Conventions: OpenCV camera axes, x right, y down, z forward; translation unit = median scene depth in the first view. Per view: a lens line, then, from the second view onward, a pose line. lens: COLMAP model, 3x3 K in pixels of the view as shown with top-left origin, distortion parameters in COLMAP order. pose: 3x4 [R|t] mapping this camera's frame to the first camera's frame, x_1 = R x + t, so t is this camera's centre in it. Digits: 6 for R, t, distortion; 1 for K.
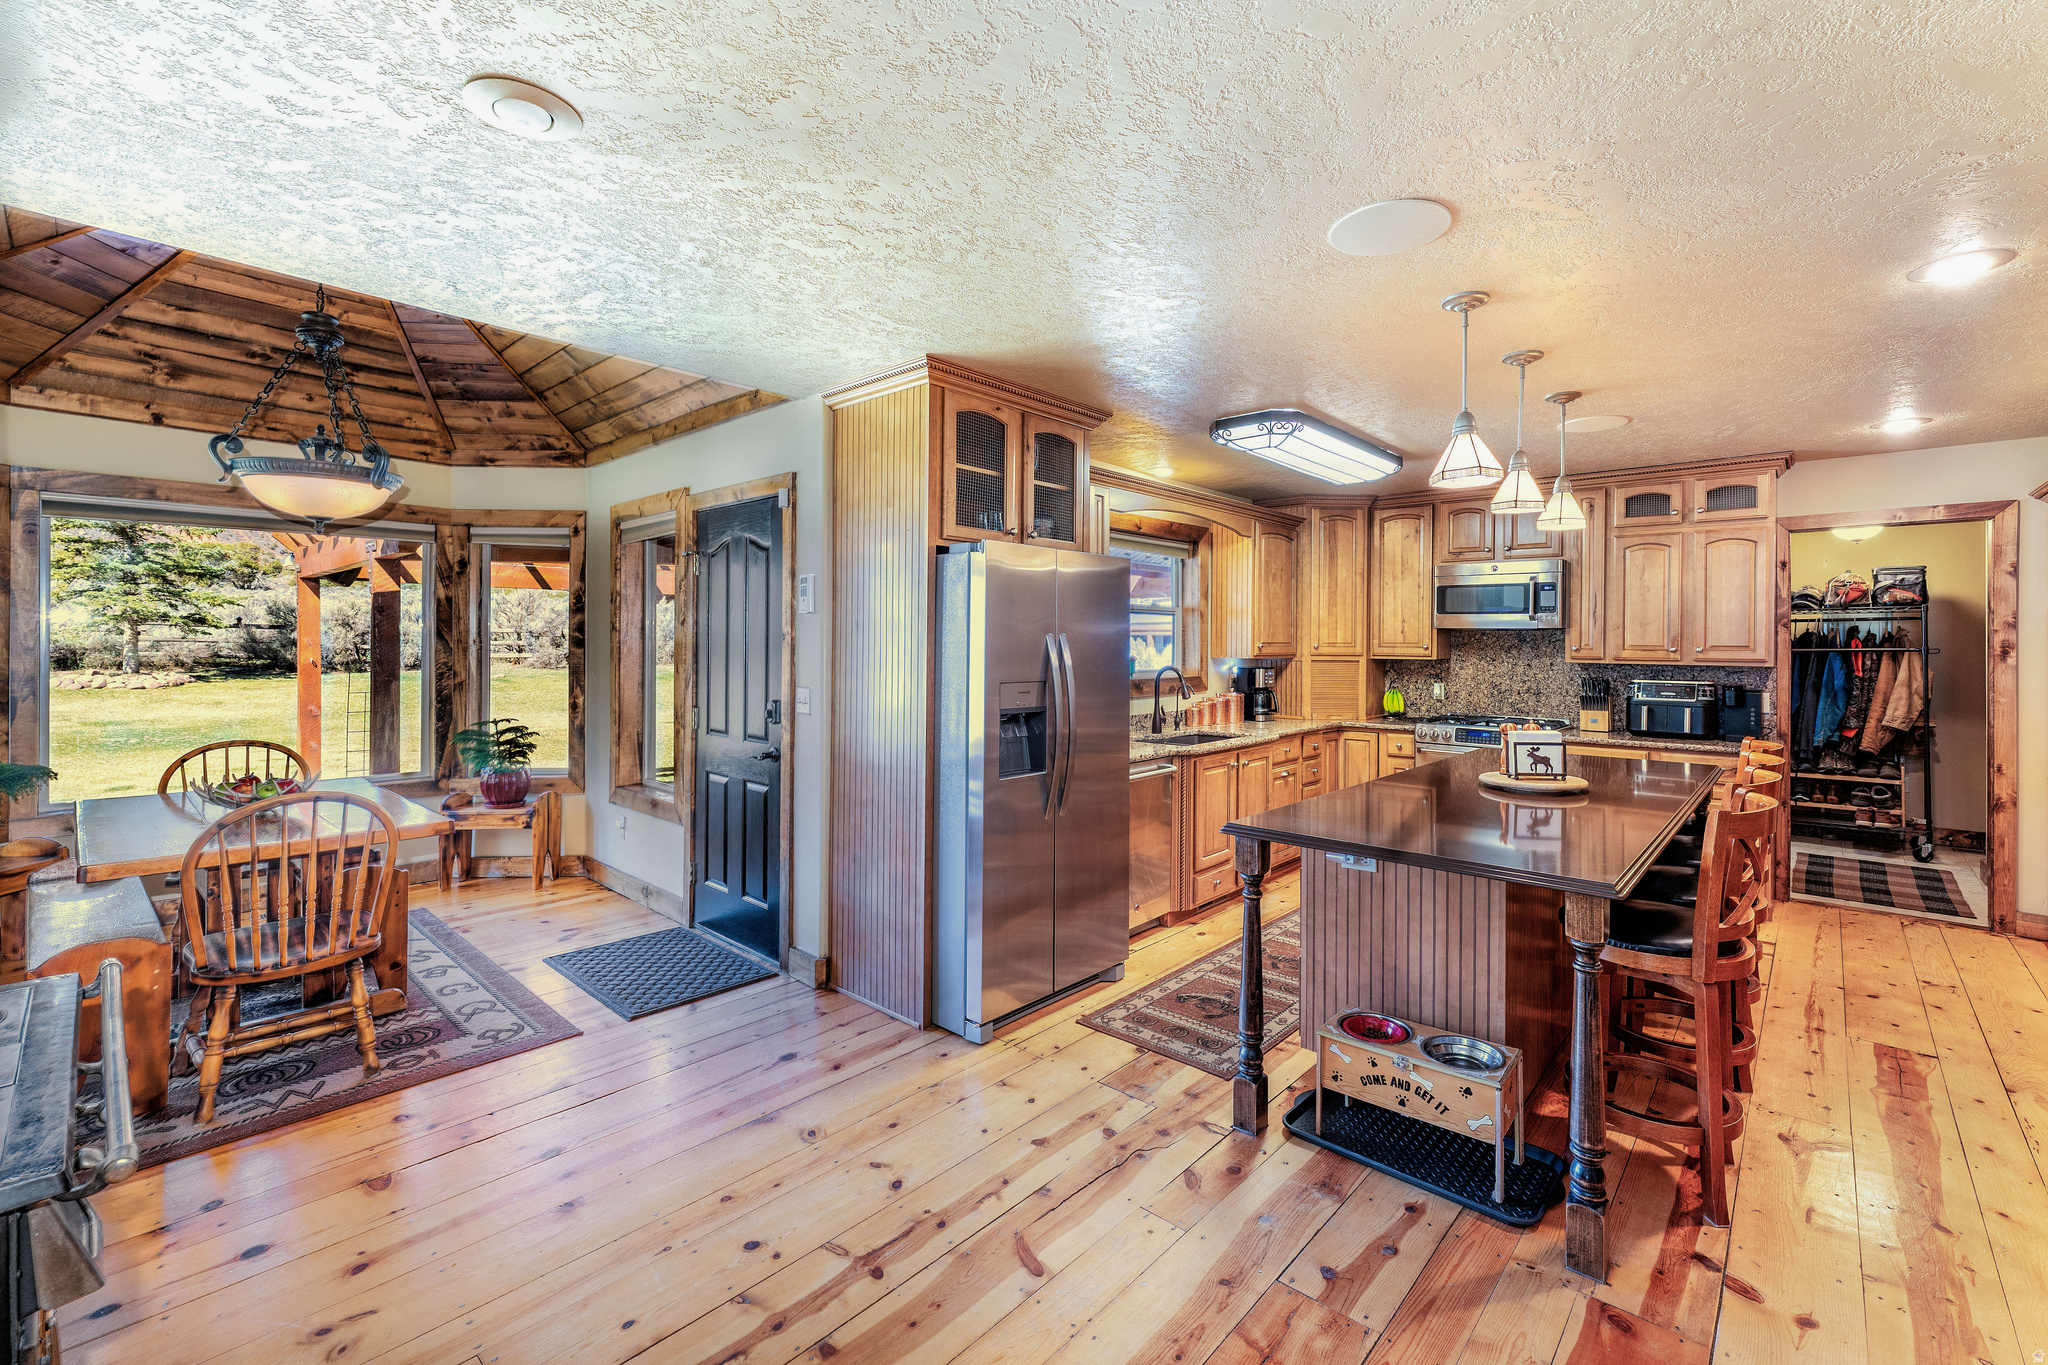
lens RADIAL K [[909.2, 0, 966.4], [0, 909.2, 636.4], [0, 0, 1]] dist [0.000749, 0.000478]
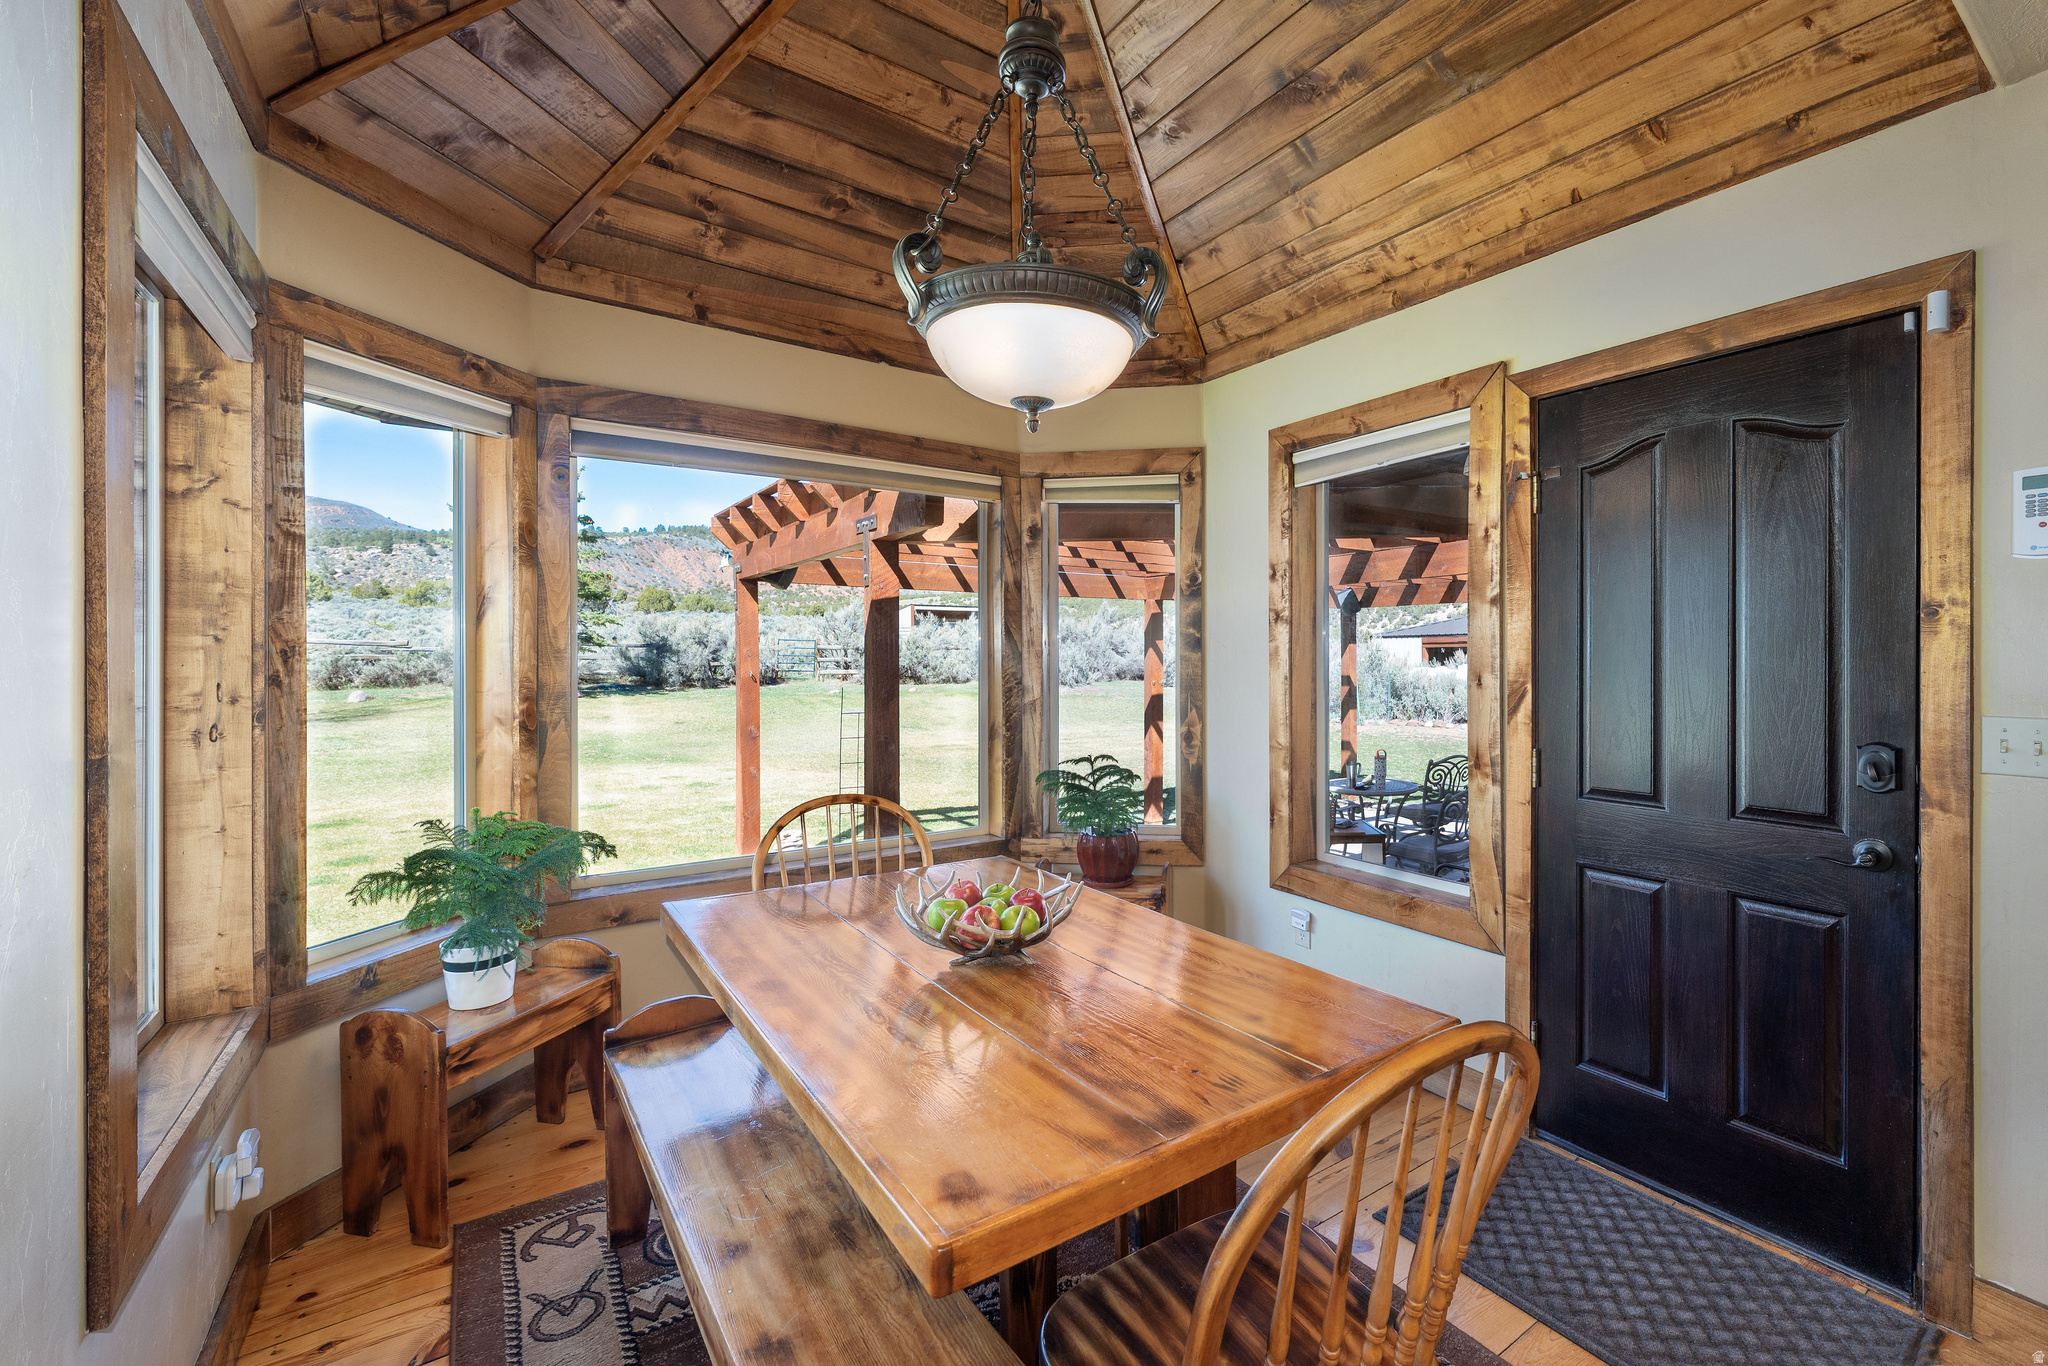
lens RADIAL K [[909.2, 0, 1010.7], [0, 909.2, 659.9], [0, 0, 1]] dist [0.000749, 0.000478]
pose [[0.971613, -0.007052, -0.236471, -0.412086], [0.008954, 0.999936, 0.006971, 0.014078], [0.236407, -0.008891, 0.971614, 0.319546]]
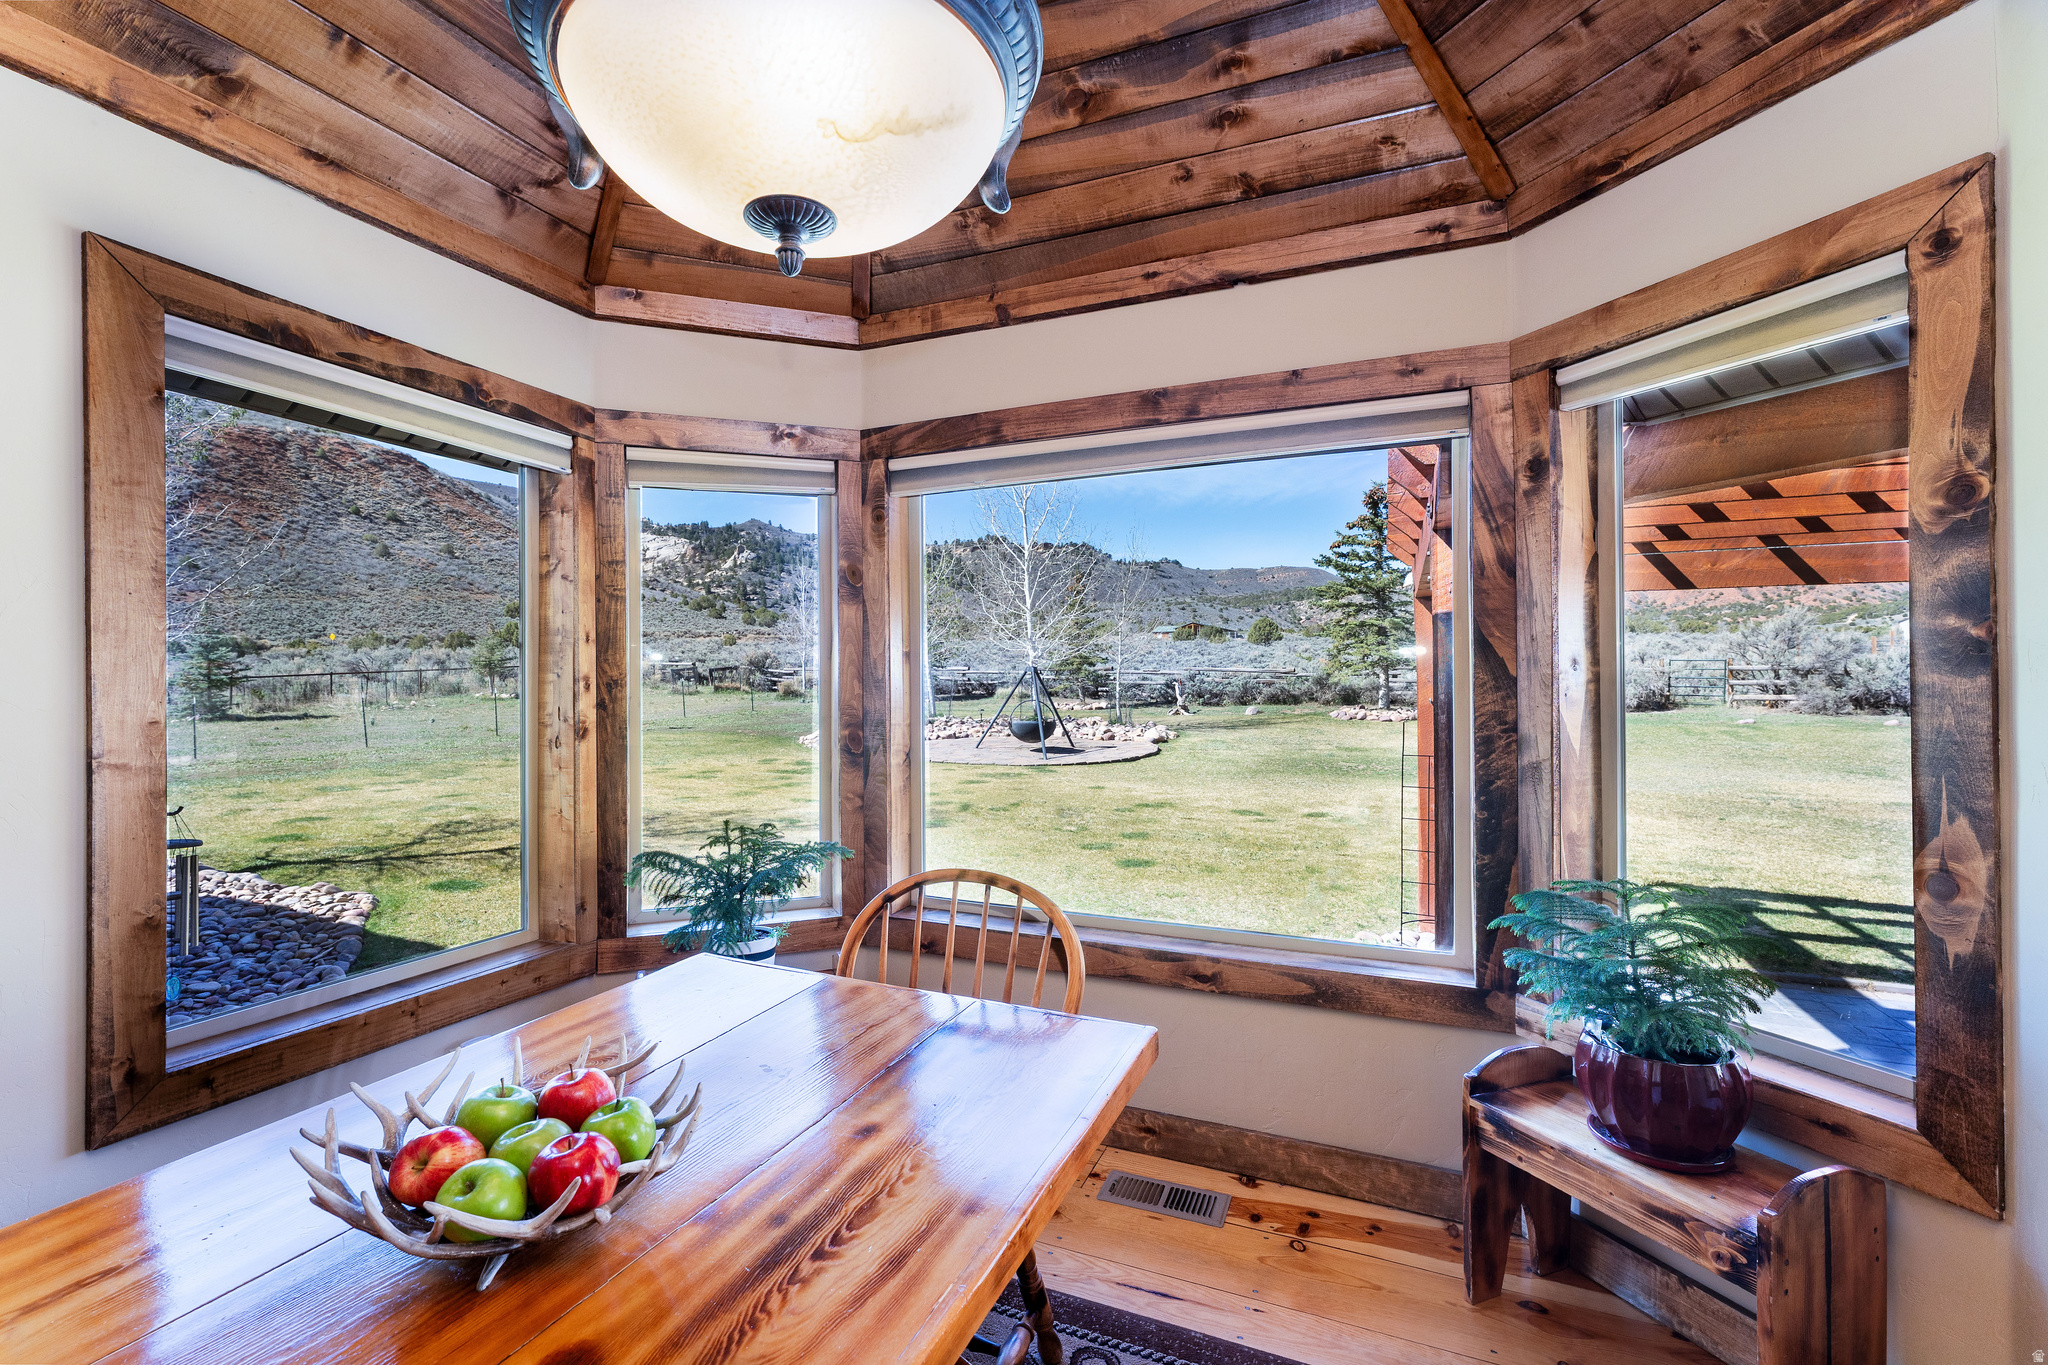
lens RADIAL K [[779.3, 0, 1023.1], [0, 779.3, 683.5], [0, 0, 1]] dist [0.001715, -0.000288]
pose [[0.335286, -0.006589, -0.942093, -0.310342], [0.011670, 0.999928, -0.002841, 0.014218], [0.942044, -0.010041, 0.335338, 0.678061]]
